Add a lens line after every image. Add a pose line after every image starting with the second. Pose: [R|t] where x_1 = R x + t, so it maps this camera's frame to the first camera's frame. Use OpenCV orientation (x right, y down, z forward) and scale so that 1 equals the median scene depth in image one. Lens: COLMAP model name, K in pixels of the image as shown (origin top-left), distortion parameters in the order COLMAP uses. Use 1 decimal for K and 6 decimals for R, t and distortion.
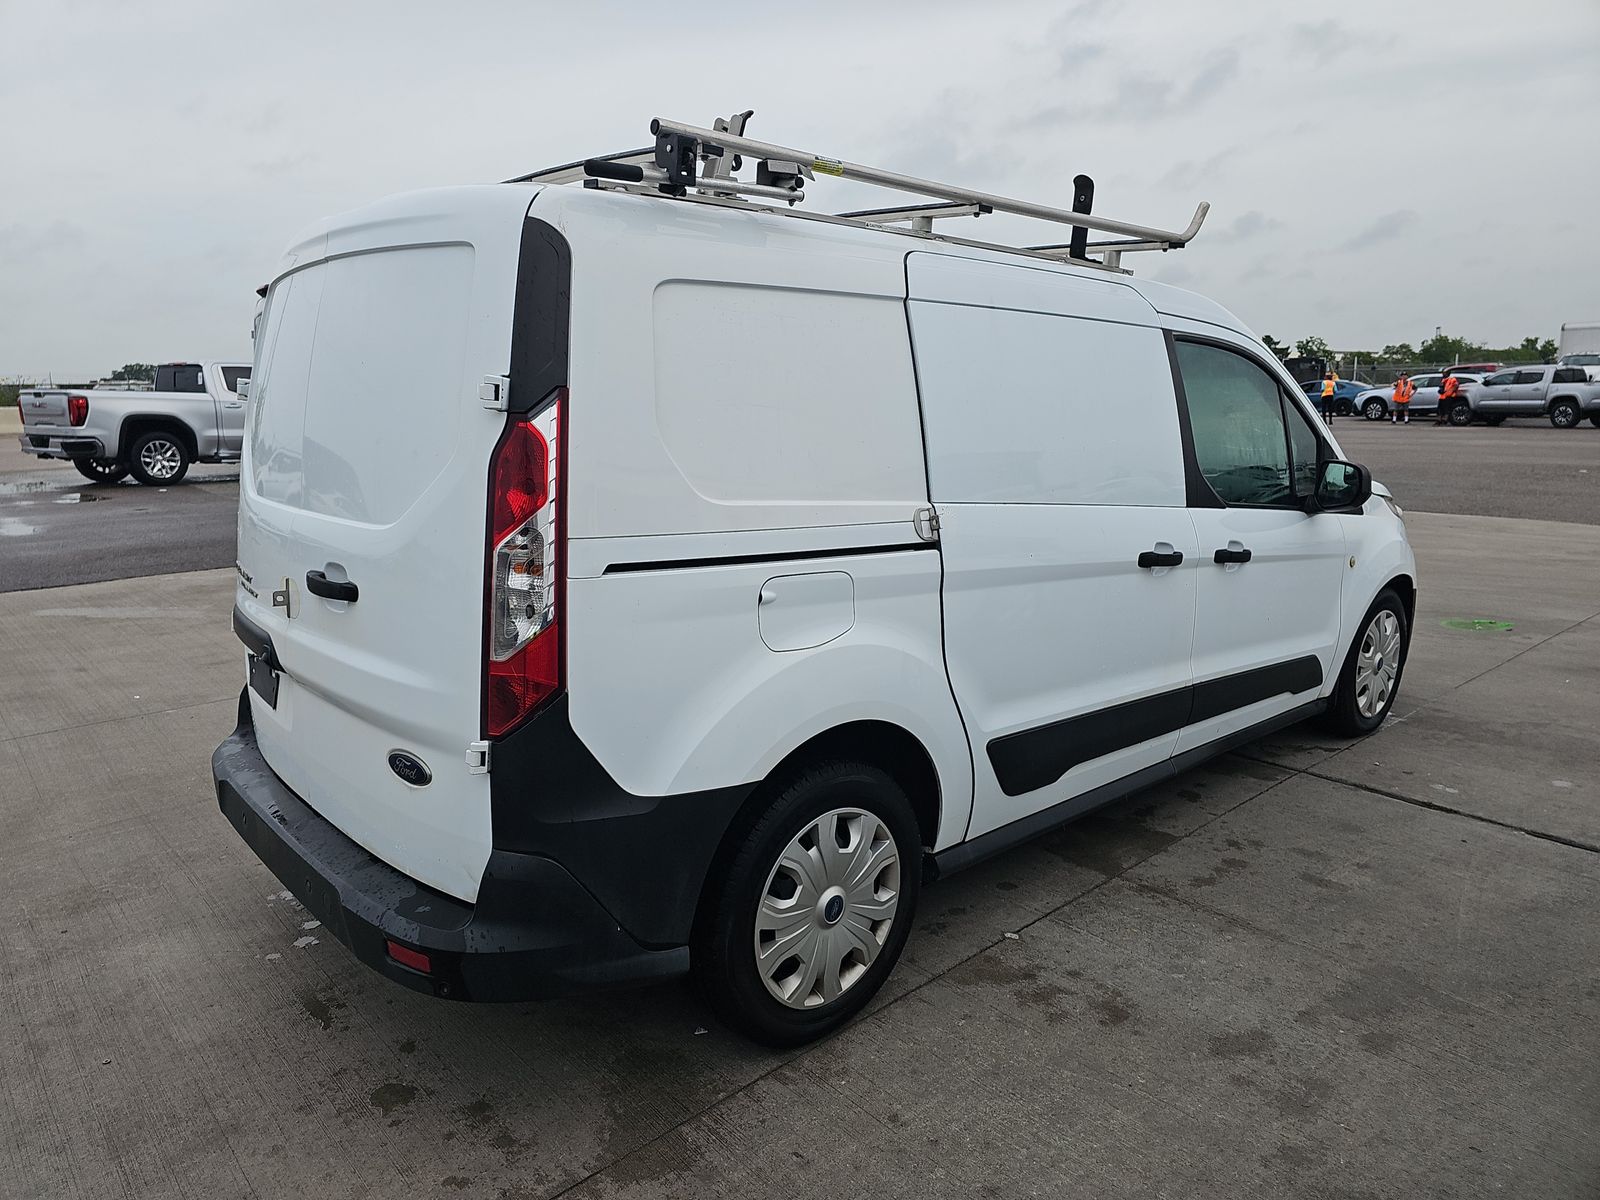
lens RADIAL K [[1061.1, 0, 801.5], [0, 1061.1, 591.2], [0, 0, 1]] dist [0.033458, -0.012056]
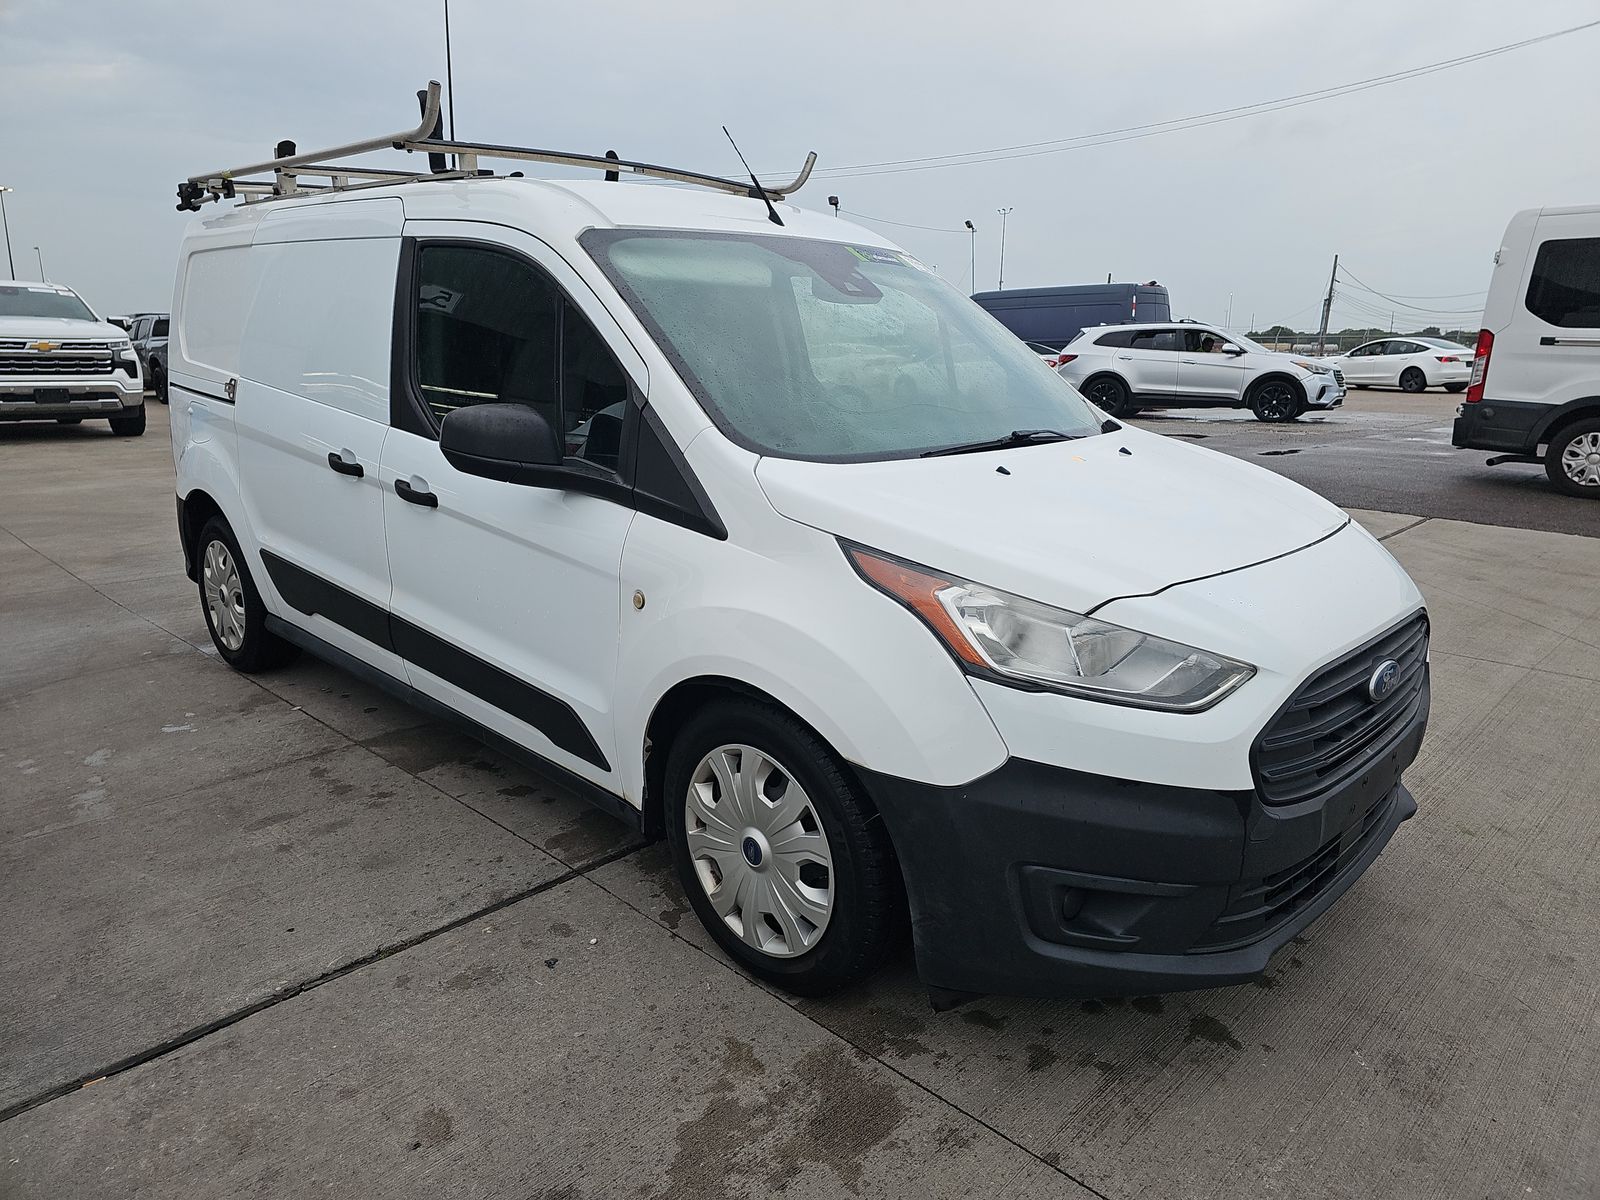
lens RADIAL K [[1061.1, 0, 793.7], [0, 1061.1, 601.9], [0, 0, 1]] dist [0.033458, -0.012056]
pose [[0.060979, 0.236554, -0.969703, 1.353255], [-0.205378, 0.953696, 0.219734, -0.212953], [0.976781, 0.185756, 0.106738, 1.277882]]
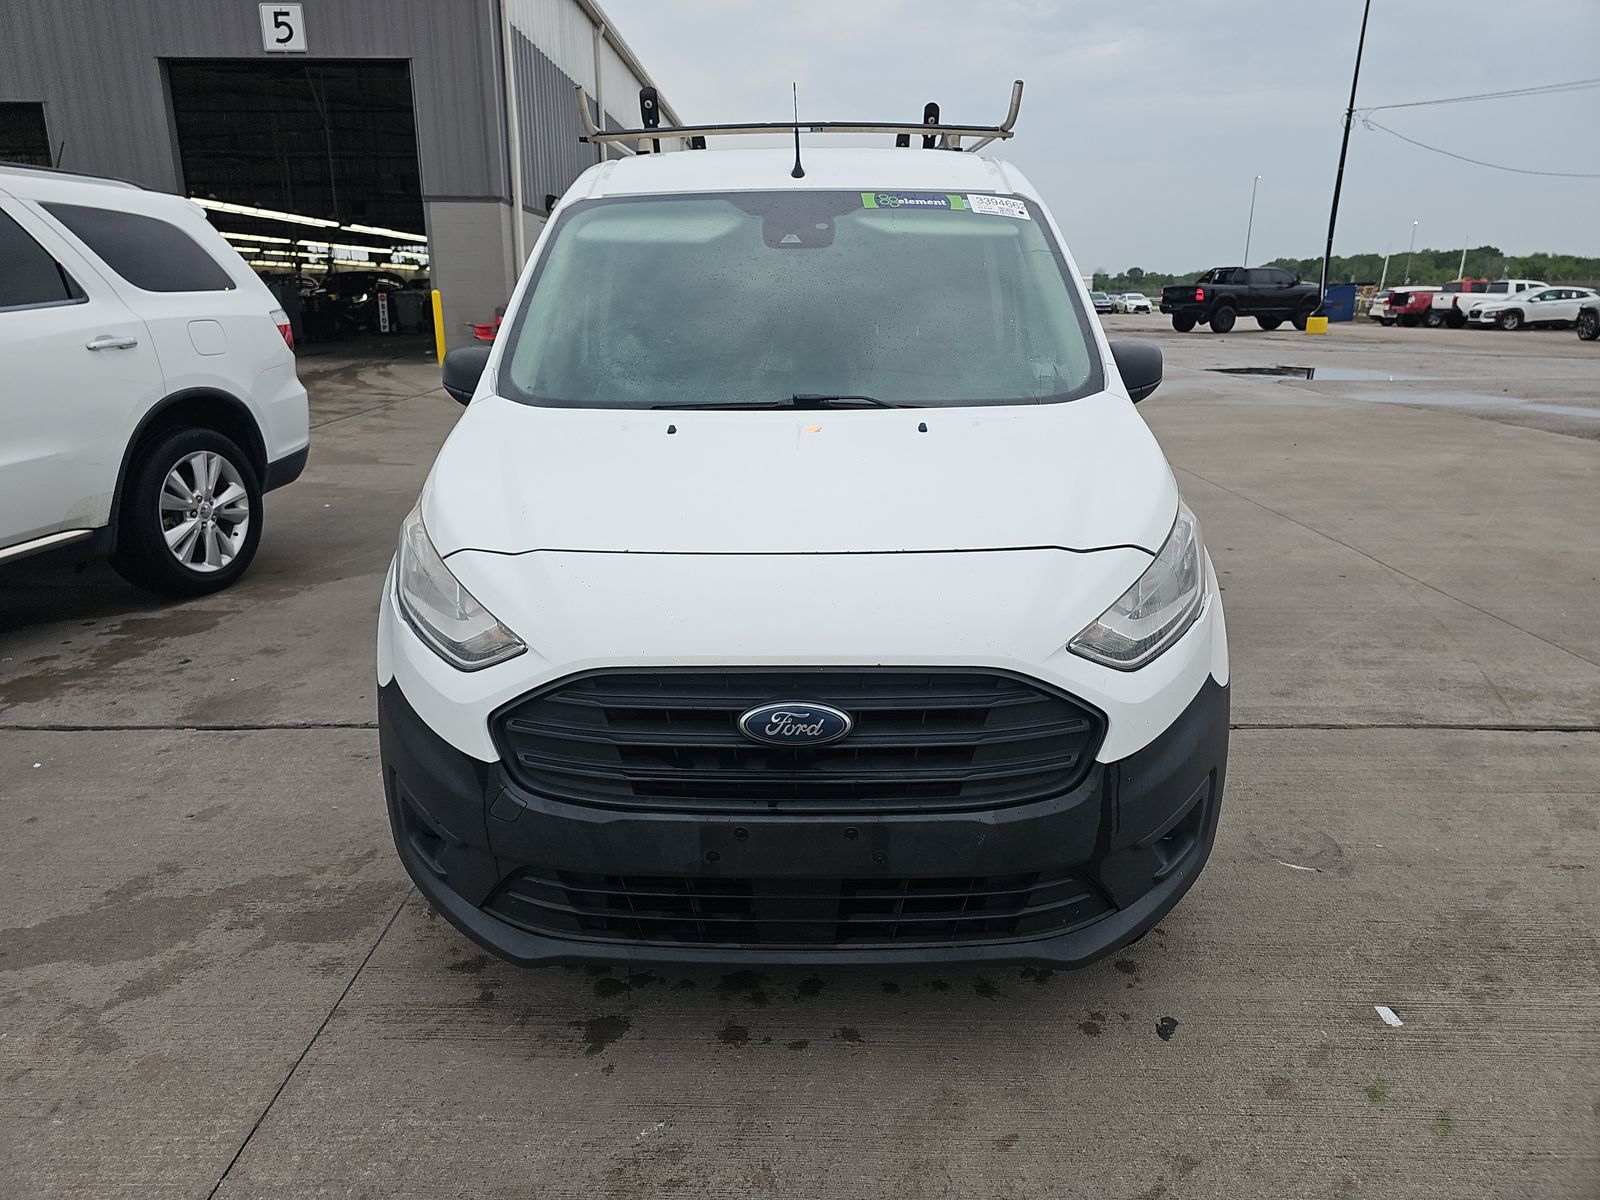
lens RADIAL K [[1061.1, 0, 786.4], [0, 1061.1, 598.4], [0, 0, 1]] dist [0.033458, -0.012056]
pose [[-0.690181, 0.200951, -0.695175, 1.098837], [-0.145212, 0.902667, 0.405099, -0.367042], [0.708917, 0.380540, -0.593823, 2.005593]]
